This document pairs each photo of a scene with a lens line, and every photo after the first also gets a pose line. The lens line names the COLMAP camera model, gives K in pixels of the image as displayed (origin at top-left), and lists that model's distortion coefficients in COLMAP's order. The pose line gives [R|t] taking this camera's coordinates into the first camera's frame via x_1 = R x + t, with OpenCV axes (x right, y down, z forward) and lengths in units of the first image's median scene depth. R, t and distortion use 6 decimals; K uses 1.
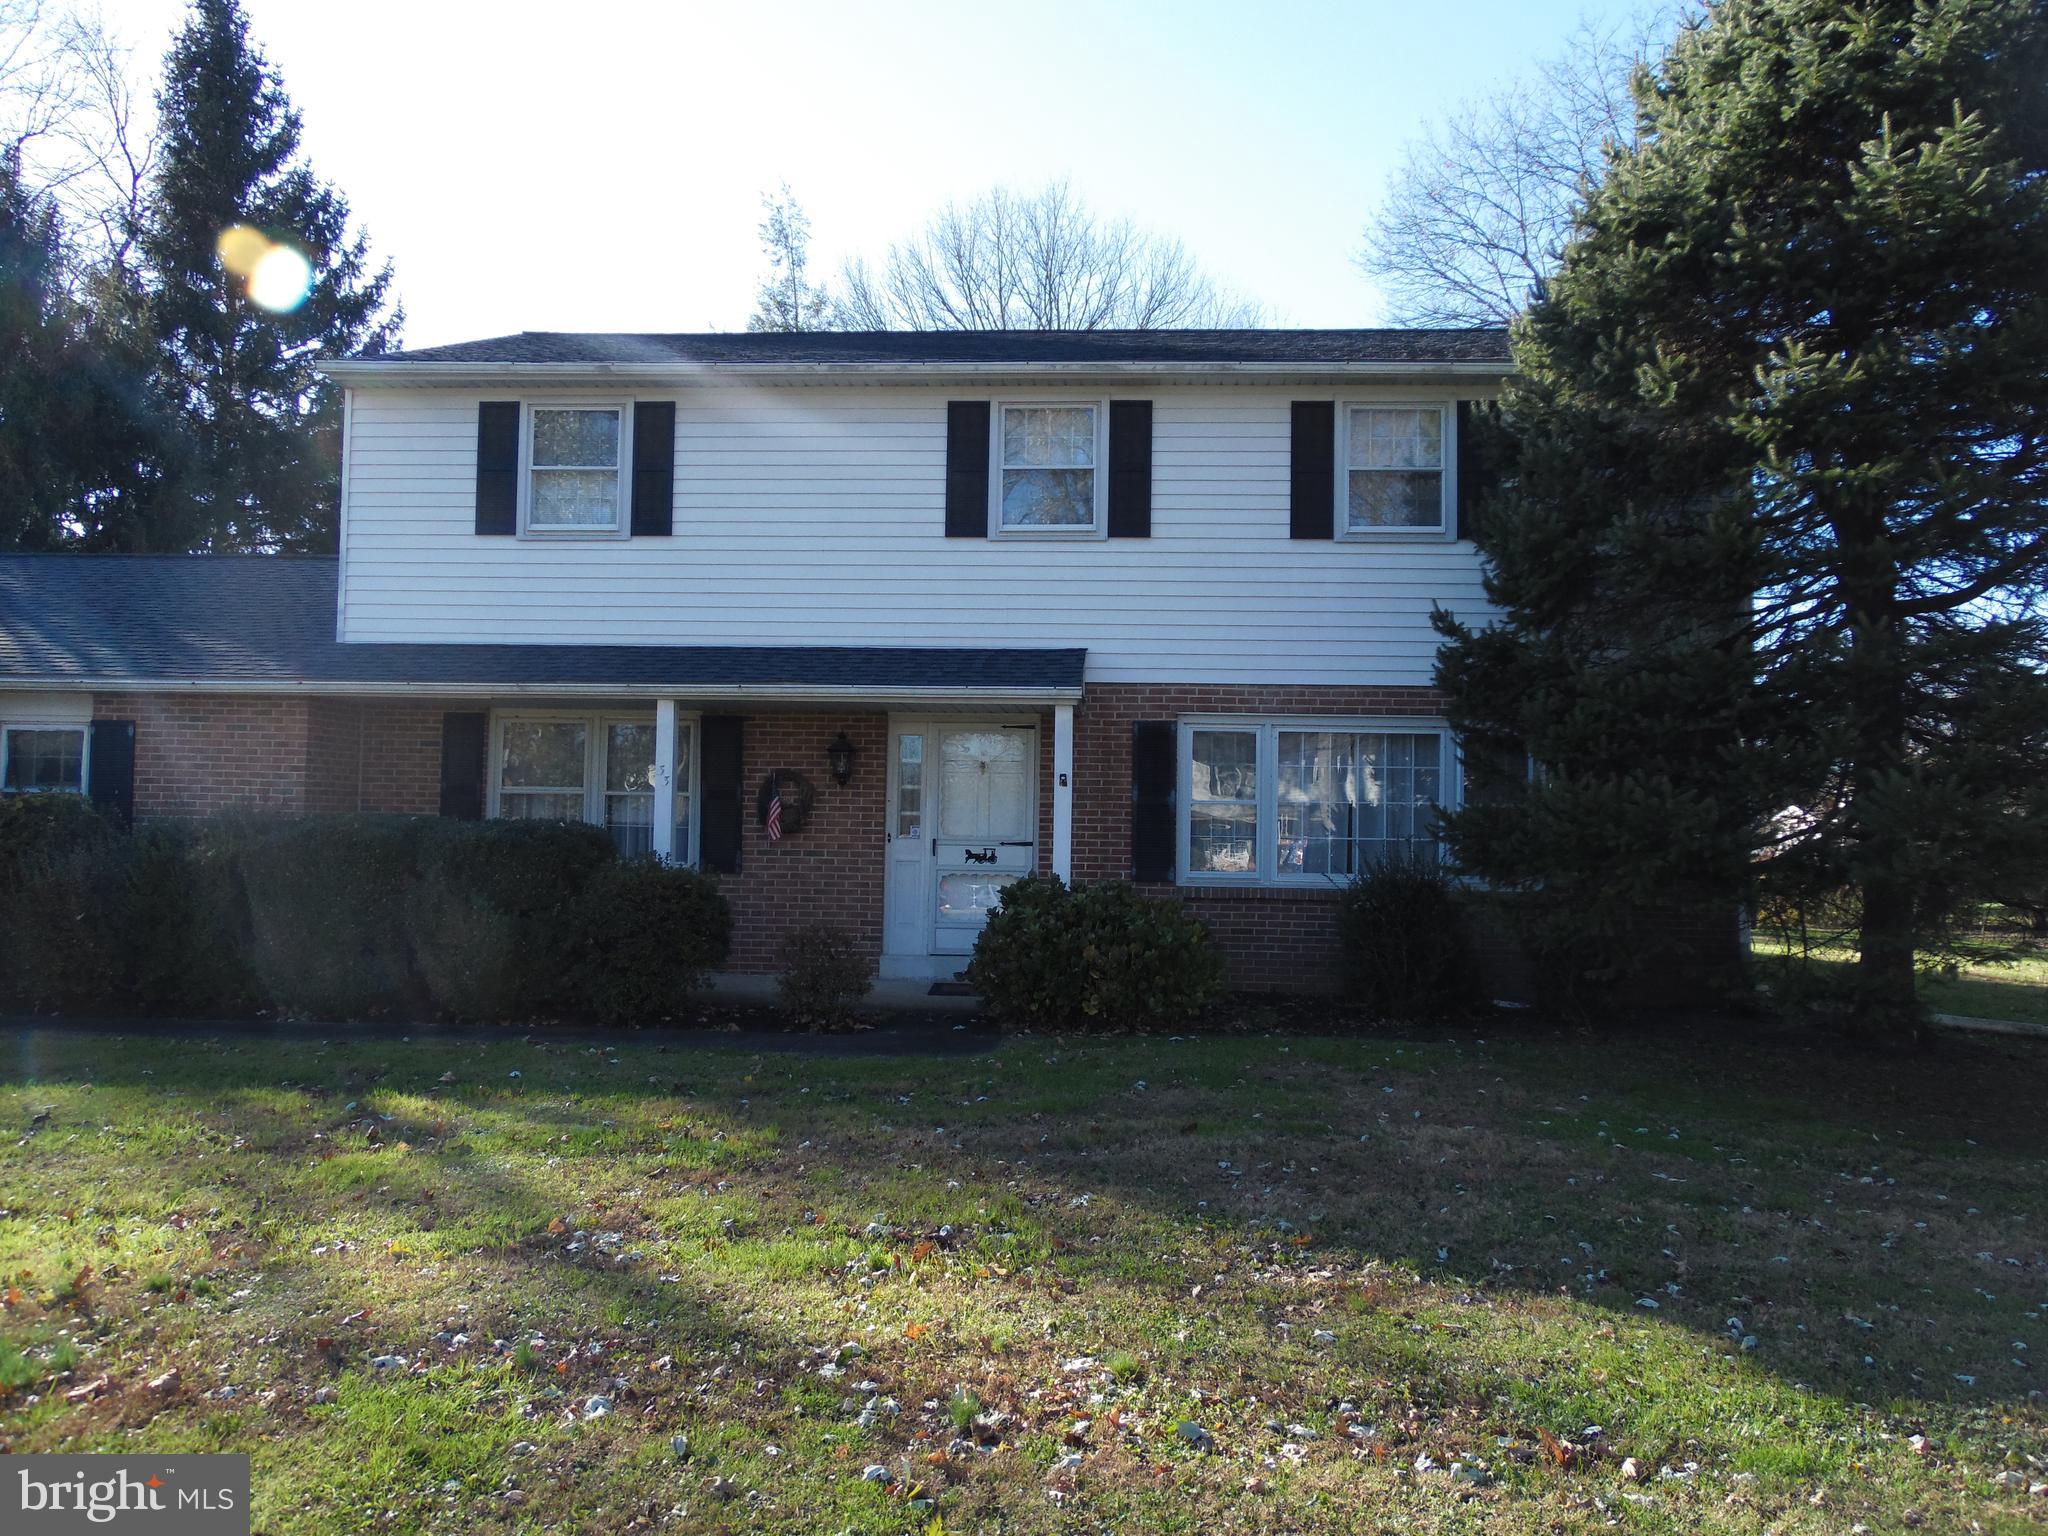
lens RADIAL K [[1524.8, 0, 1030.0], [0, 1524.8, 752.5], [0, 0, 1]] dist [0.005157, 0.008789]
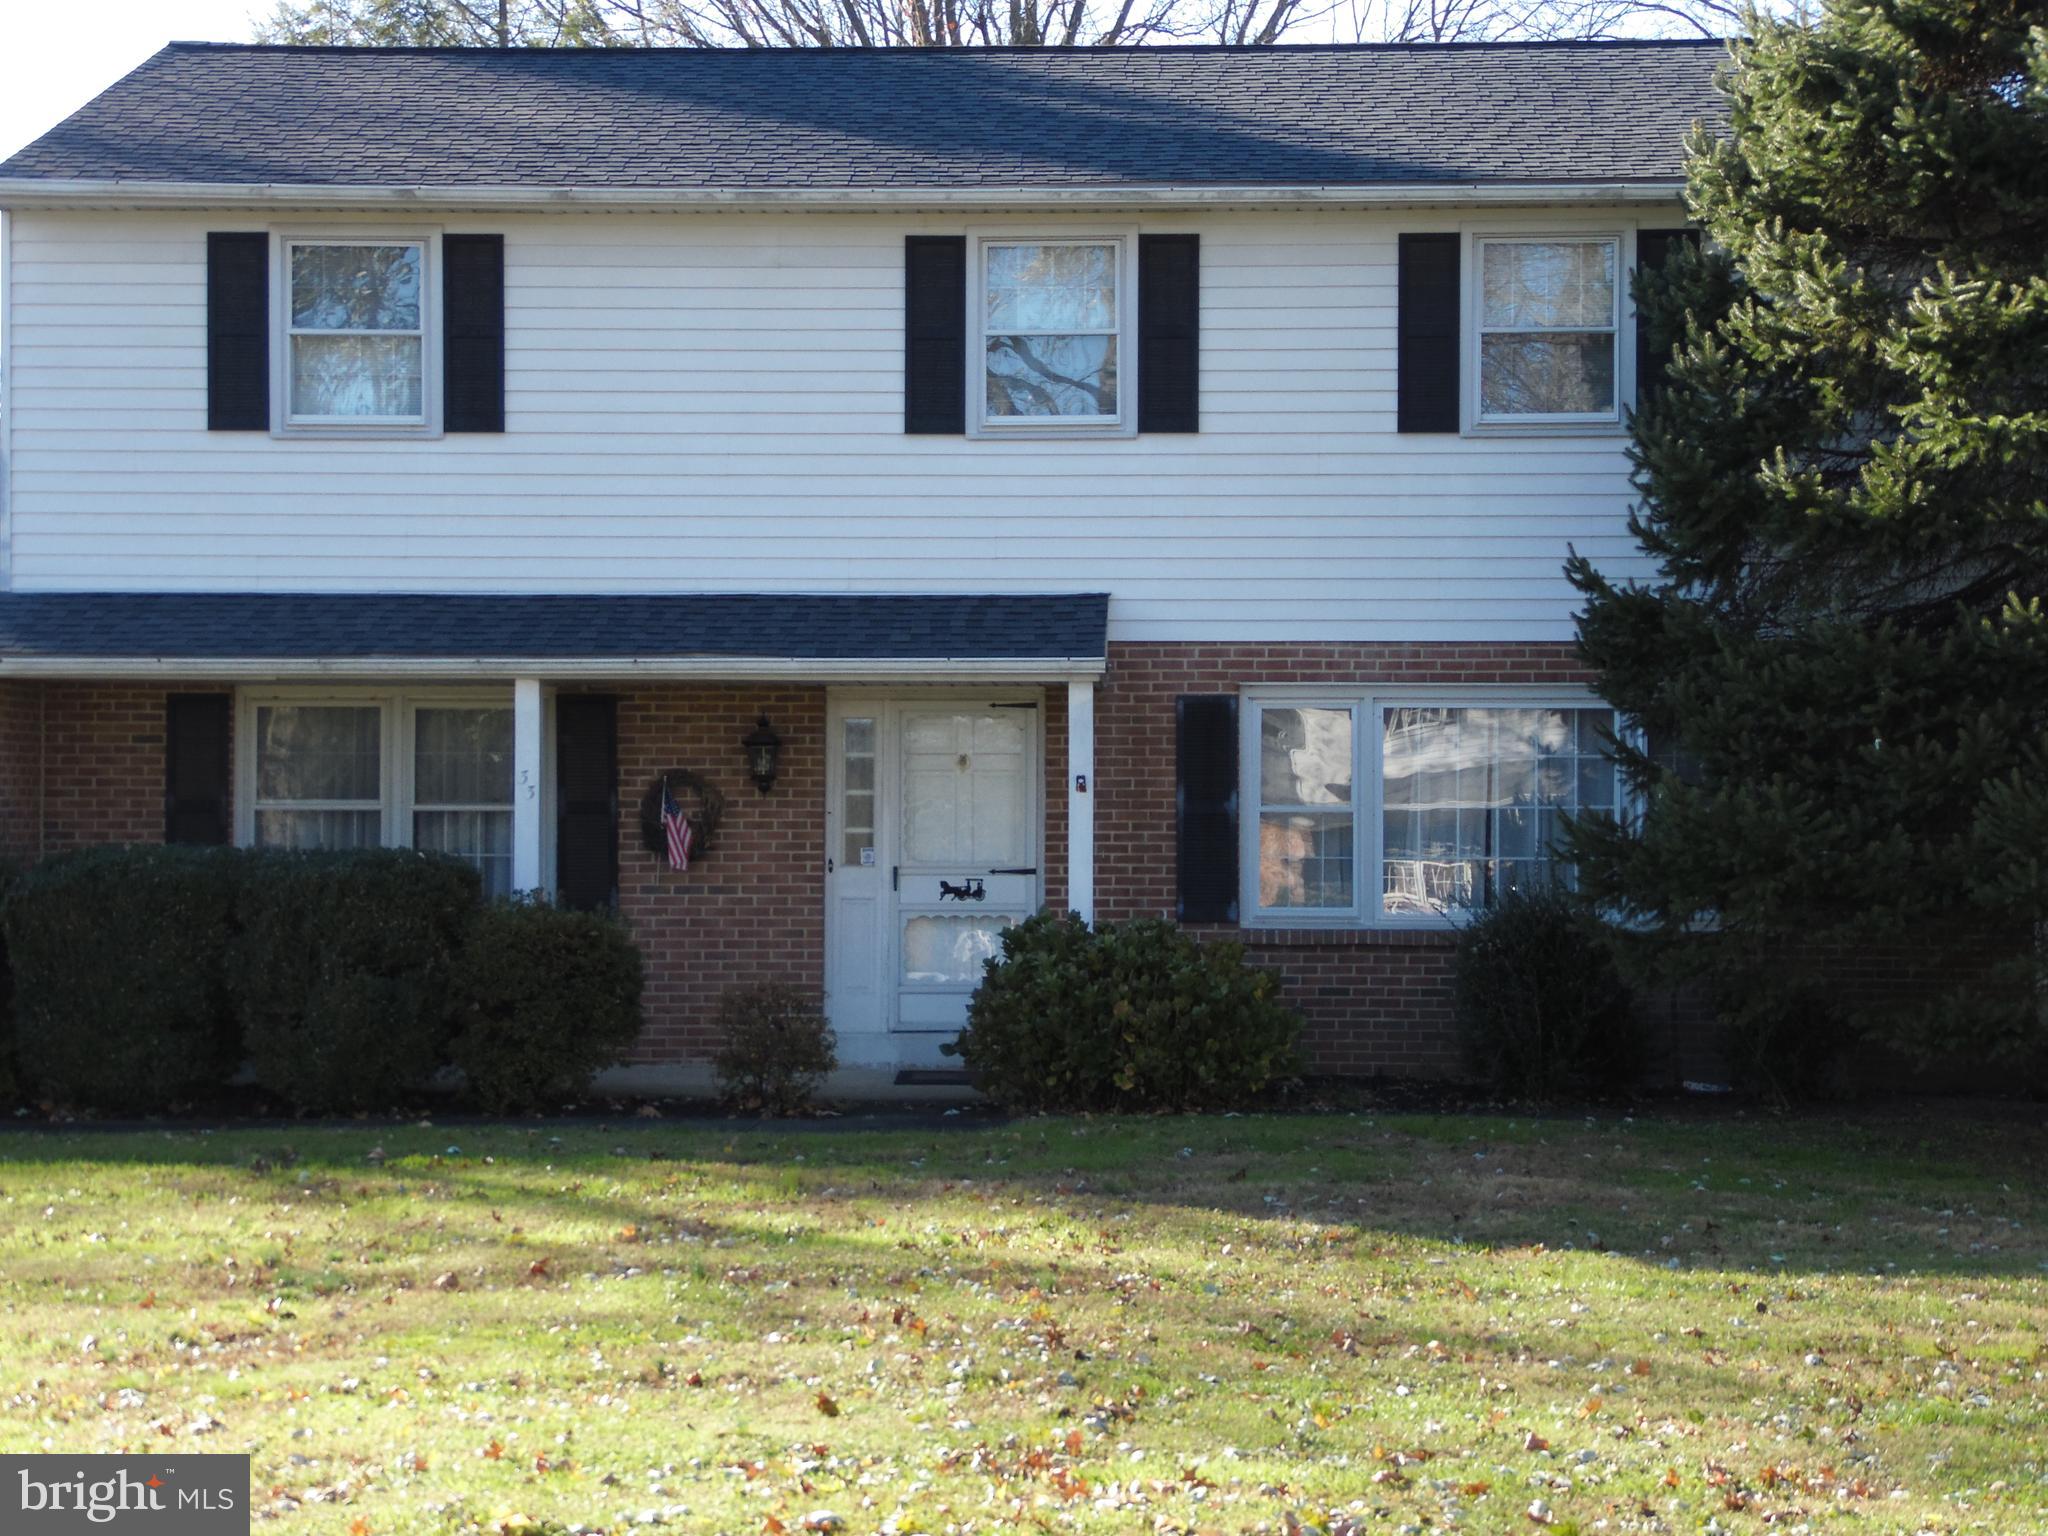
lens RADIAL K [[3907.8, 0, 1033.0], [0, 3907.8, 680.1], [0, 0, 1]] dist [0.248792, 0.000000]
pose [[0.999572, -0.012190, 0.026610, -0.046263], [0.011938, 0.999883, 0.009597, -0.045744], [-0.026724, -0.009275, 0.999600, -0.799969]]
